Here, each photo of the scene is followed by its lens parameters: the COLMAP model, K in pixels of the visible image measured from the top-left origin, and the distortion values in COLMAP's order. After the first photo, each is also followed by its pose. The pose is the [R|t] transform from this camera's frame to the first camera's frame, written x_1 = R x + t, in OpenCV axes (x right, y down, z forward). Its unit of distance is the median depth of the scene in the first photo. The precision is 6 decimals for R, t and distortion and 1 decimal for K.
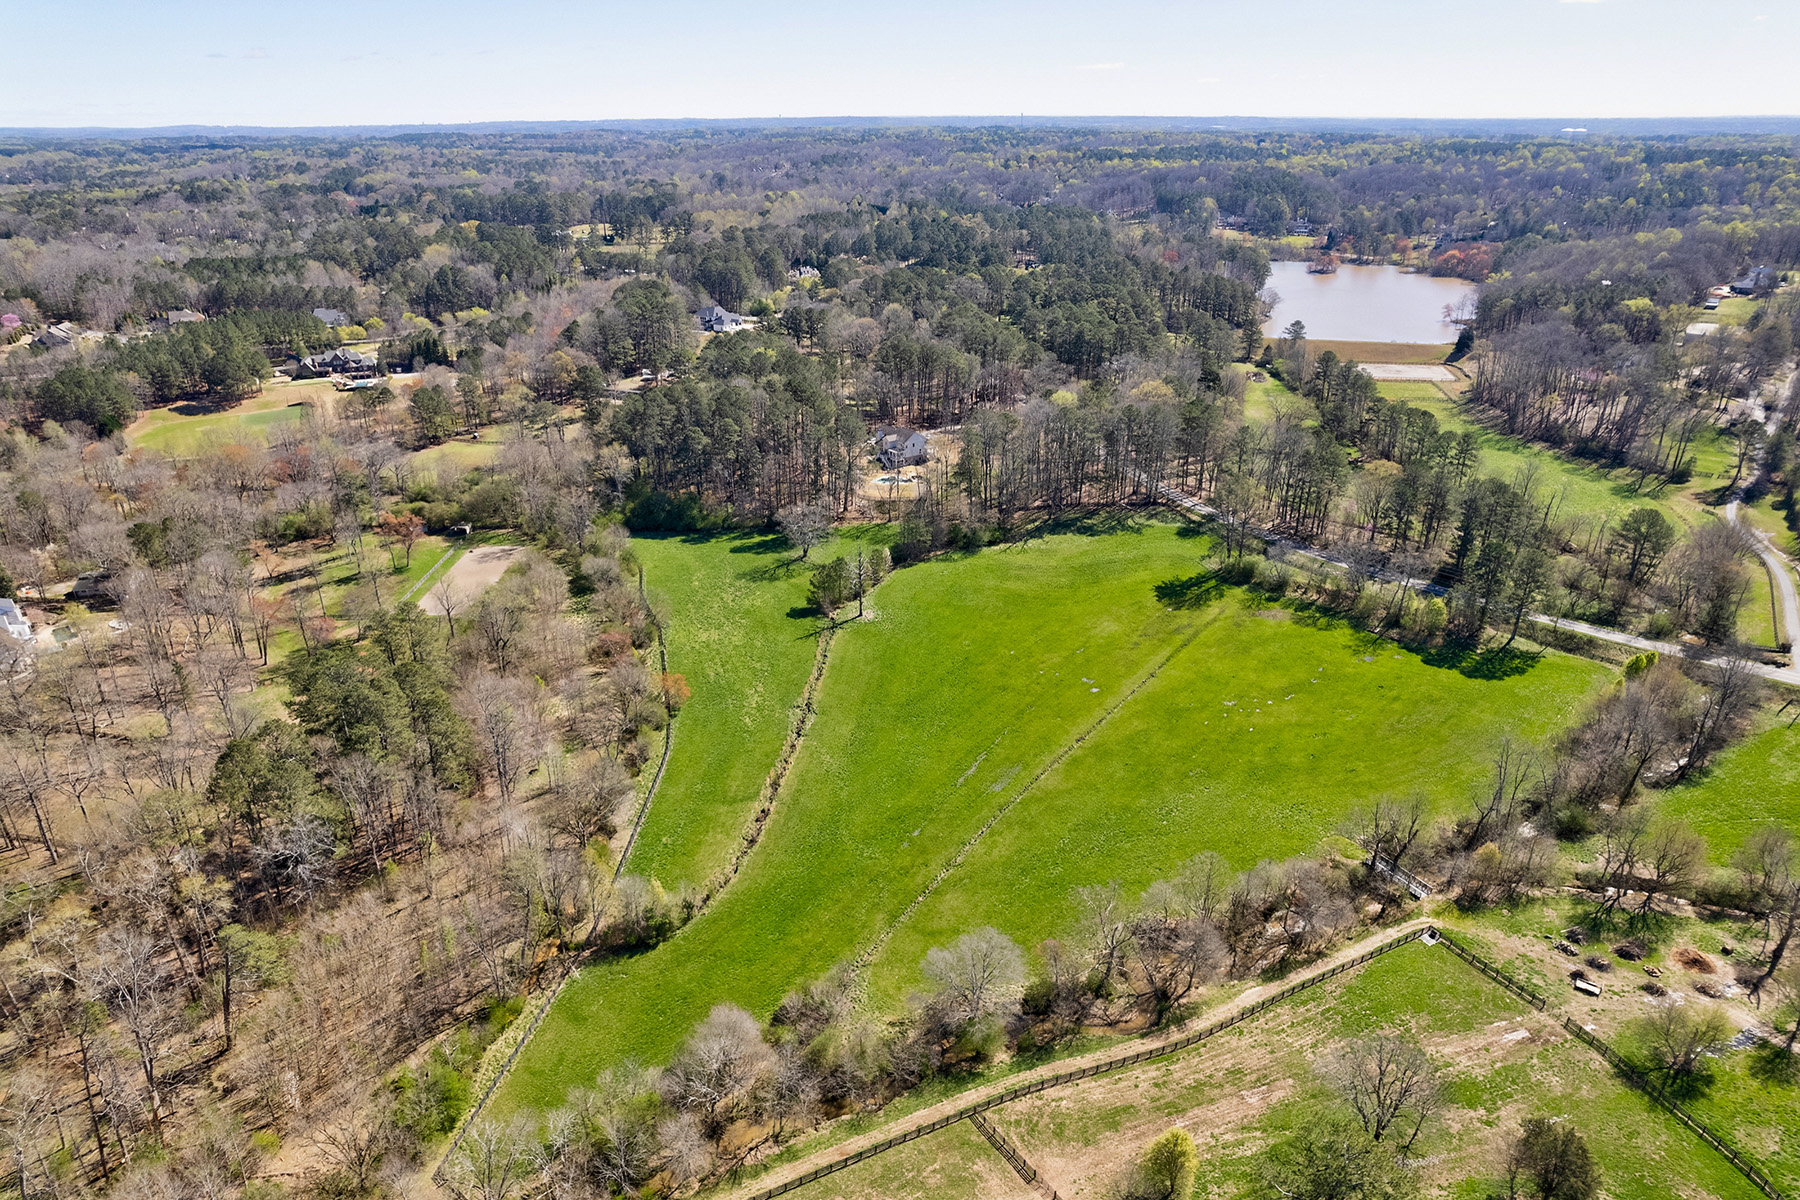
lens RADIAL K [[1161.3, 0, 903.4], [0, 1161.3, 626.3], [0, 0, 1]] dist [-0.077150, 0.078474]
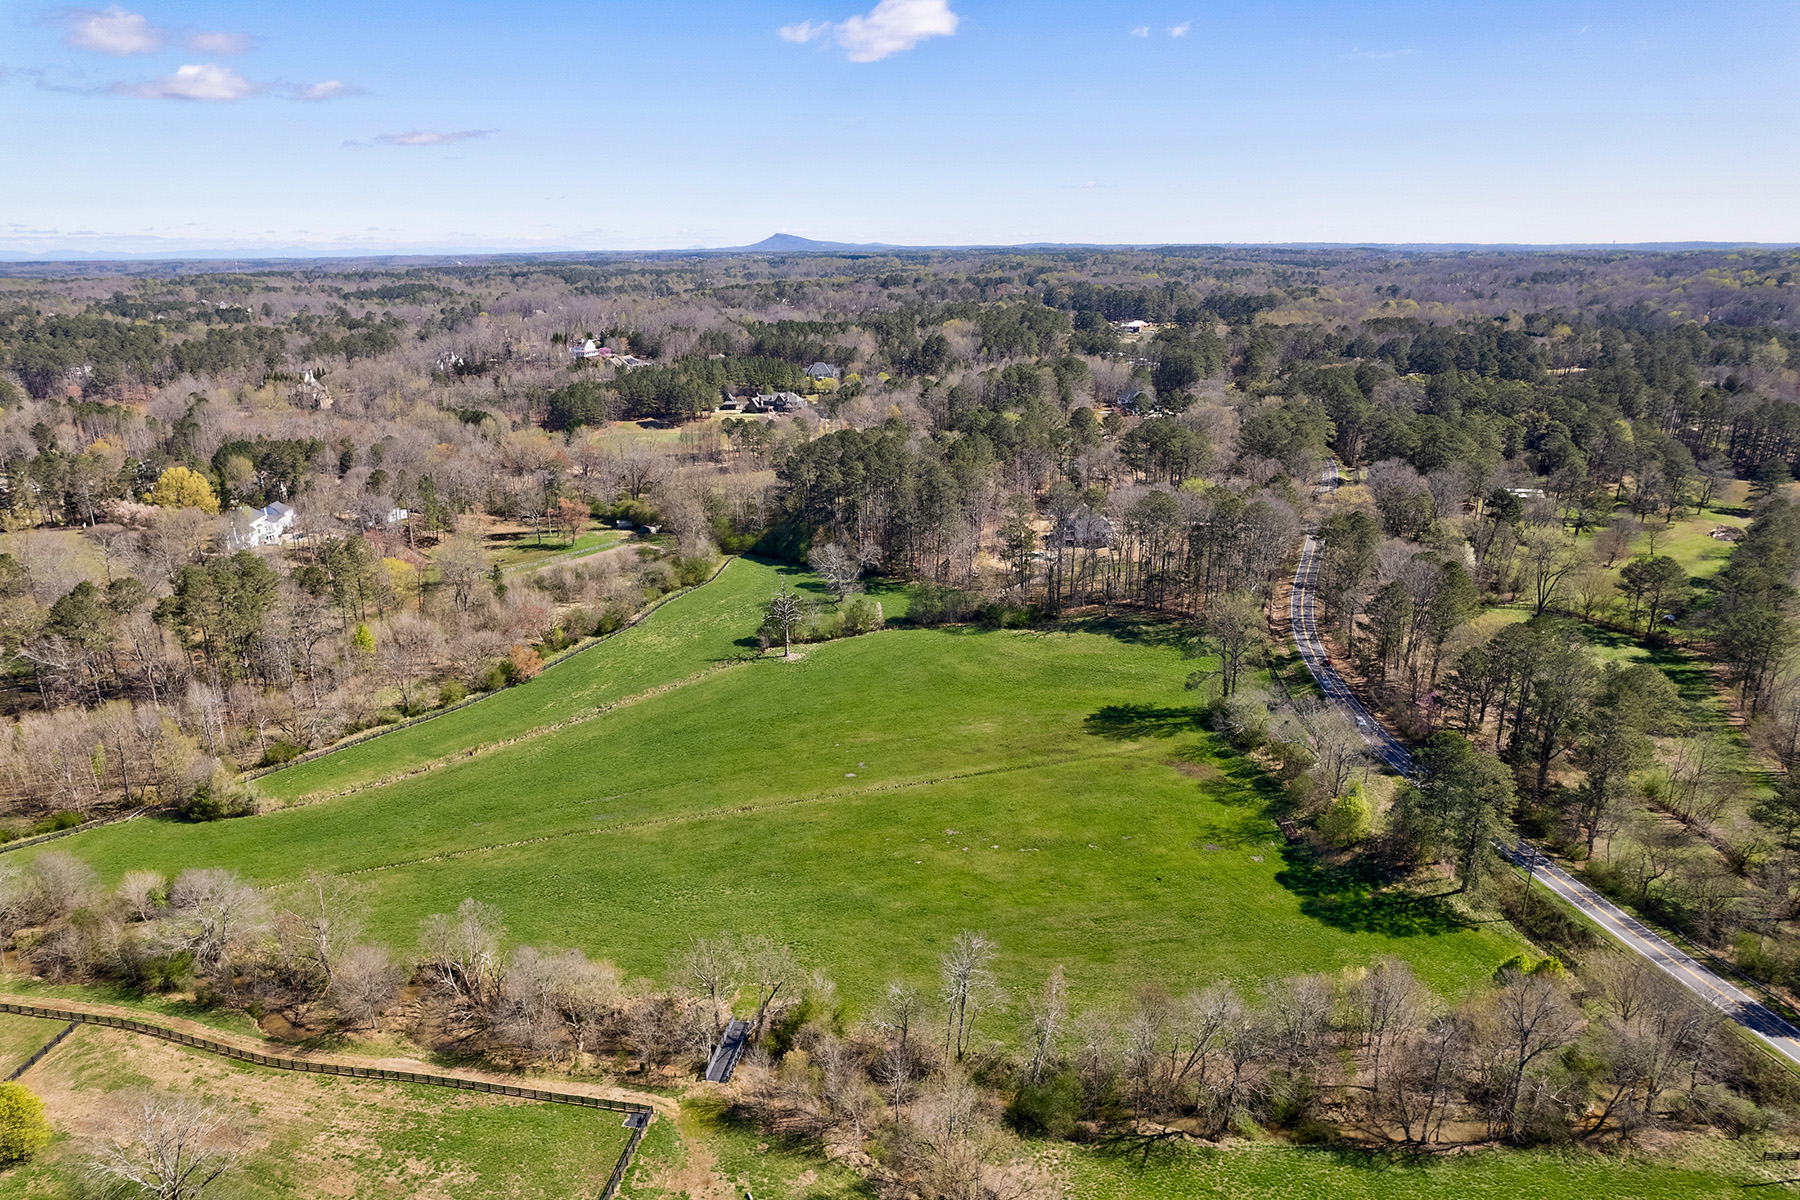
lens RADIAL K [[1161.3, 0, 903.4], [0, 1161.3, 626.3], [0, 0, 1]] dist [-0.077150, 0.078474]
pose [[0.786760, 0.193270, -0.586221, 0.855563], [-0.250374, 0.968002, -0.016886, -0.058398], [0.564199, 0.160059, 0.809975, 0.395890]]
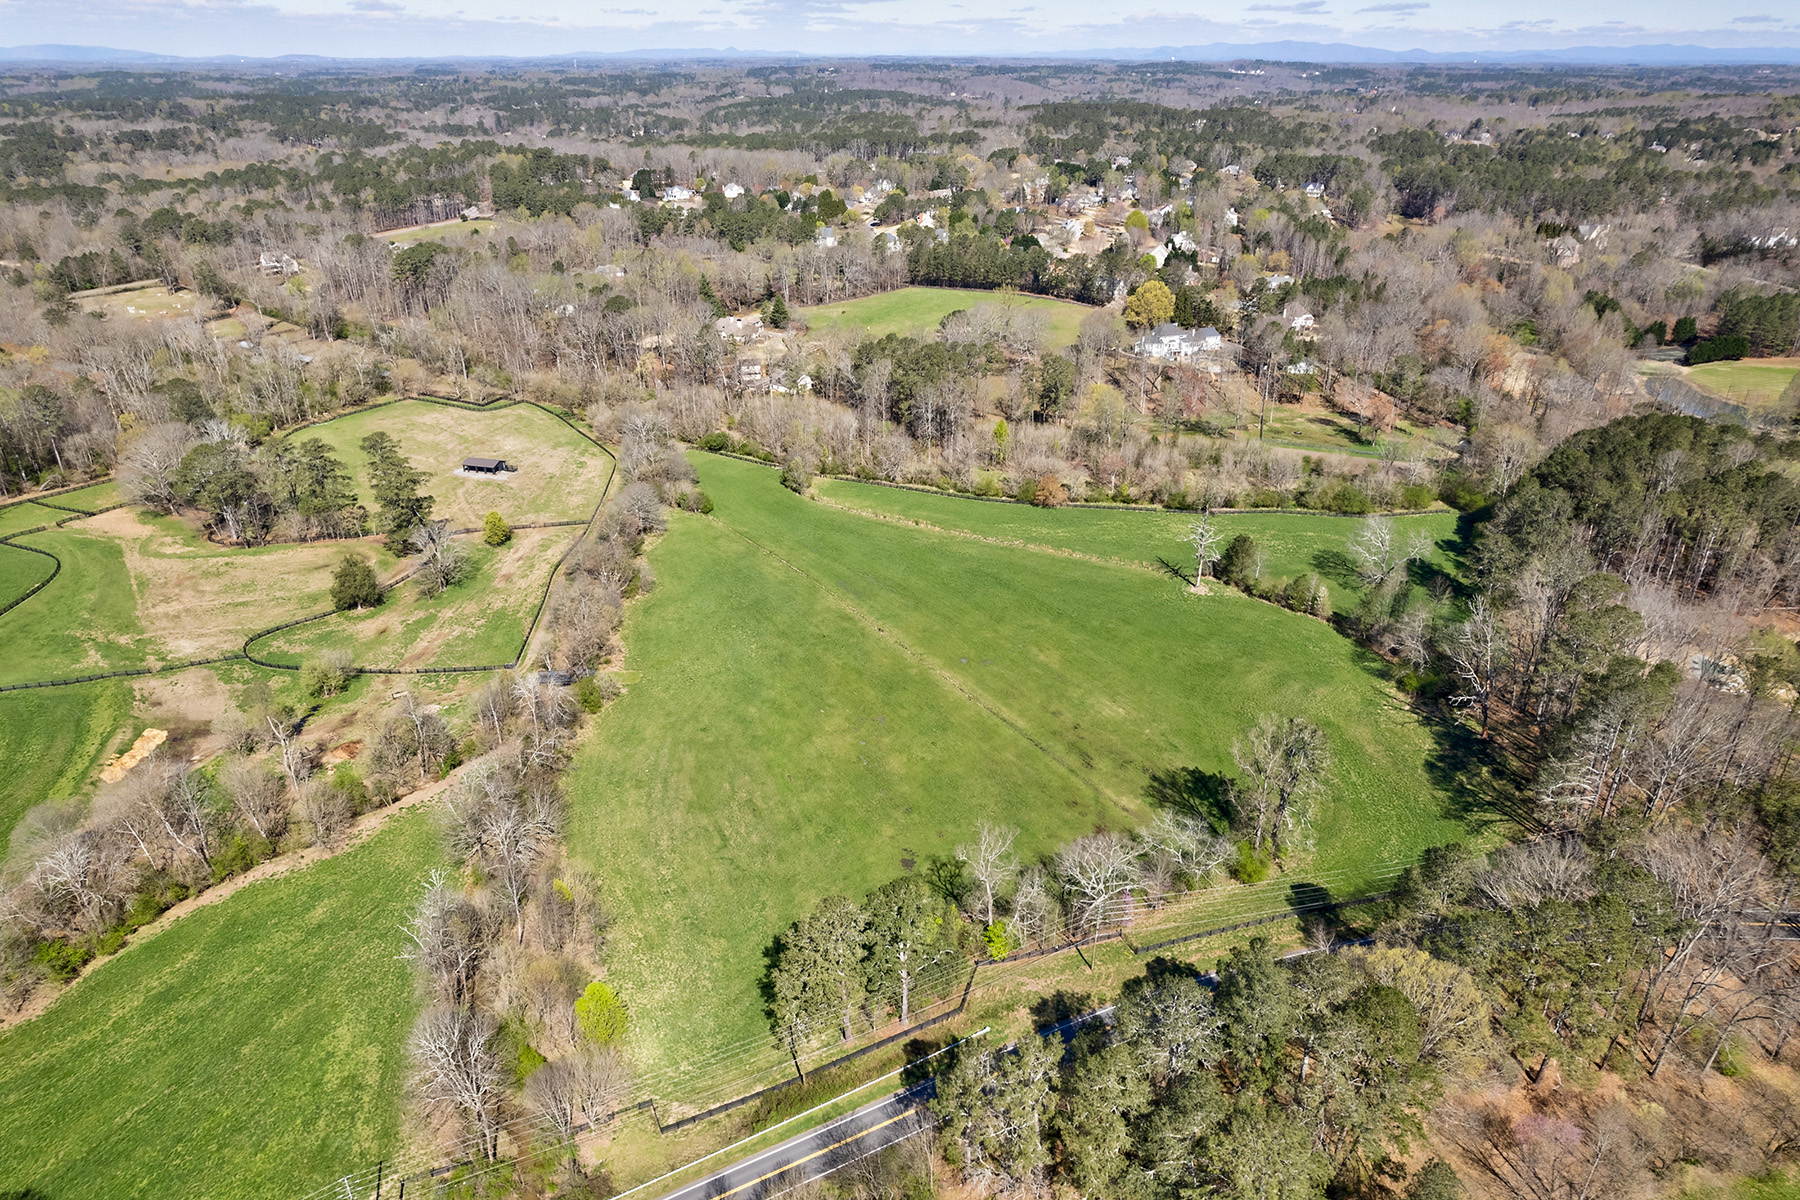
lens RADIAL K [[1161.3, 0, 903.4], [0, 1161.3, 626.3], [0, 0, 1]] dist [-0.077150, 0.078474]
pose [[-0.387330, 0.418775, -0.821342, 1.193370], [-0.384741, 0.736179, 0.556790, -0.592152], [0.837824, 0.531665, -0.124024, 1.341638]]
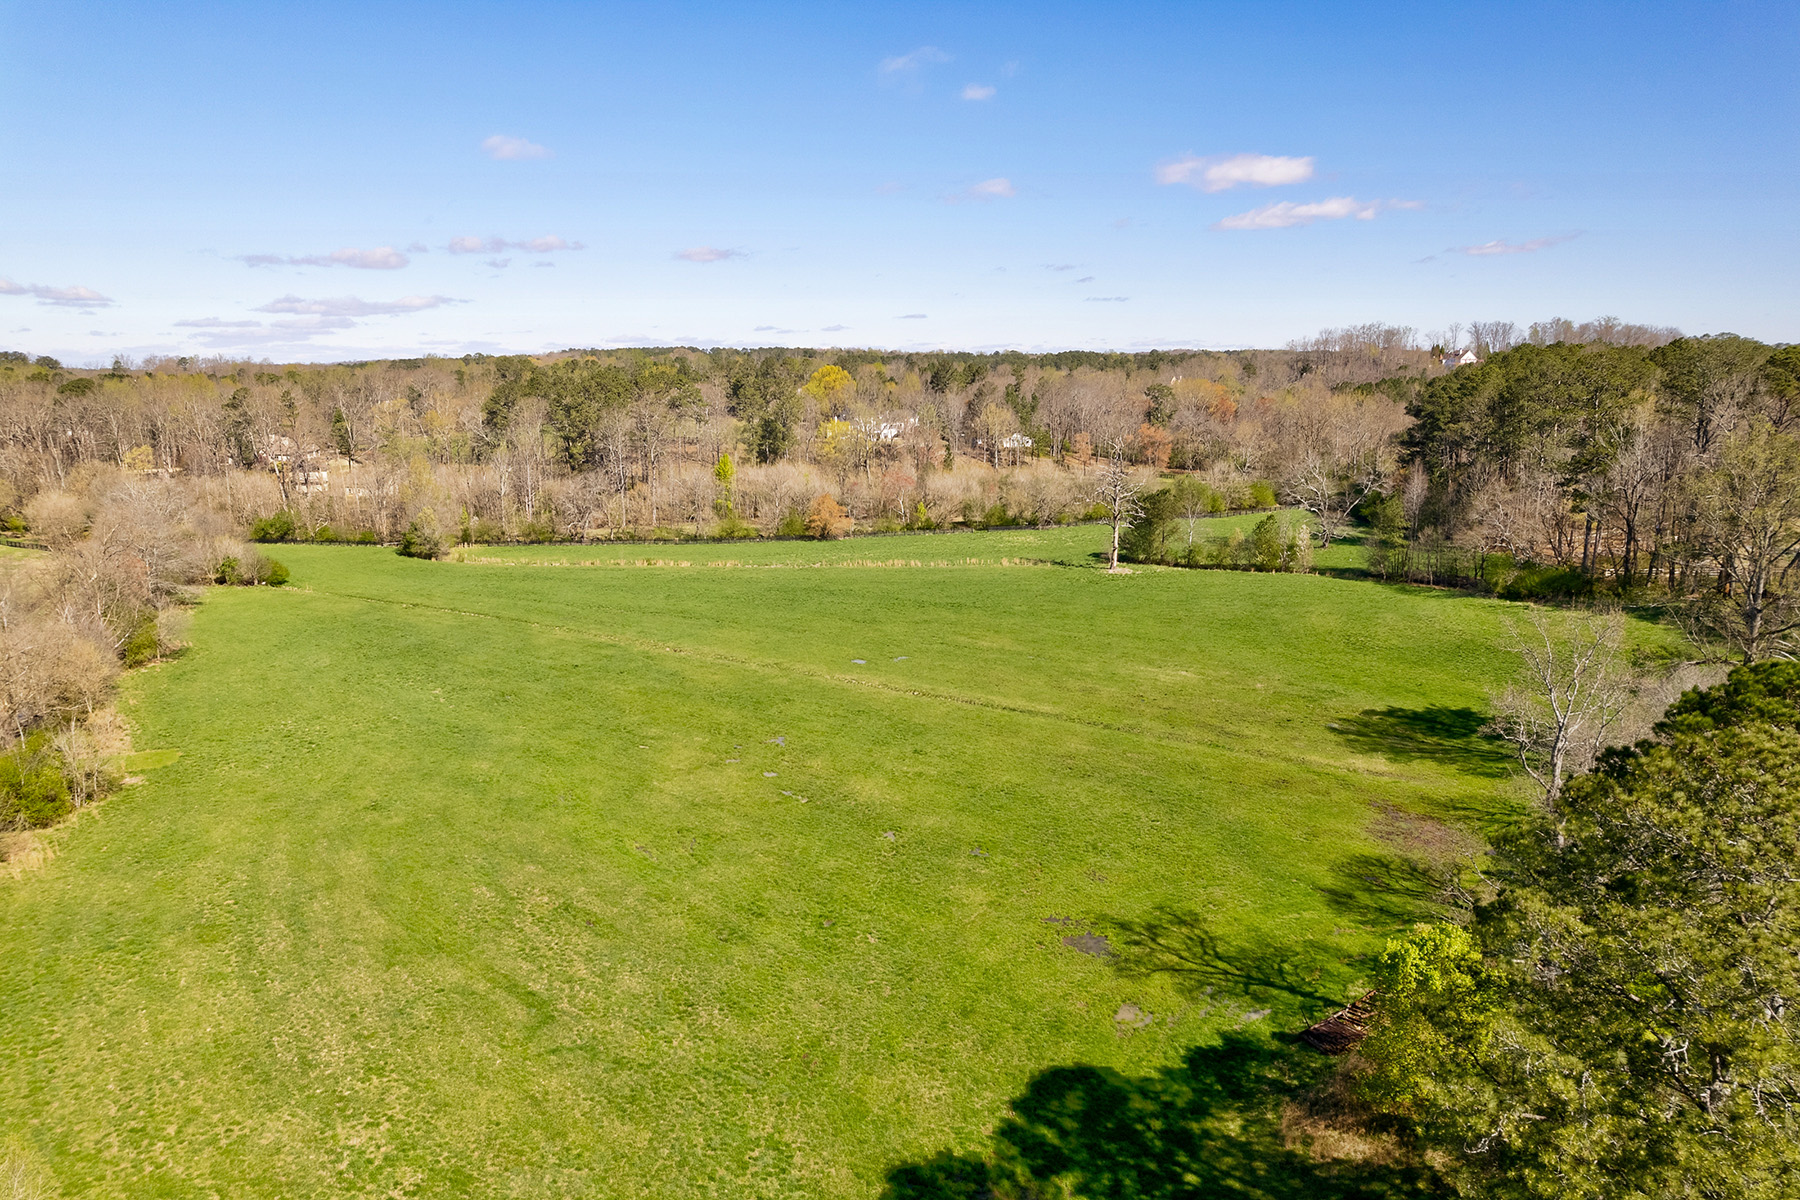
lens RADIAL K [[1161.3, 0, 903.4], [0, 1161.3, 626.3], [0, 0, 1]] dist [-0.077150, 0.078474]
pose [[0.005943, 0.221235, -0.975202, 0.829372], [-0.410270, 0.889902, 0.199383, -0.084314], [0.911945, 0.398911, 0.096055, 1.217696]]
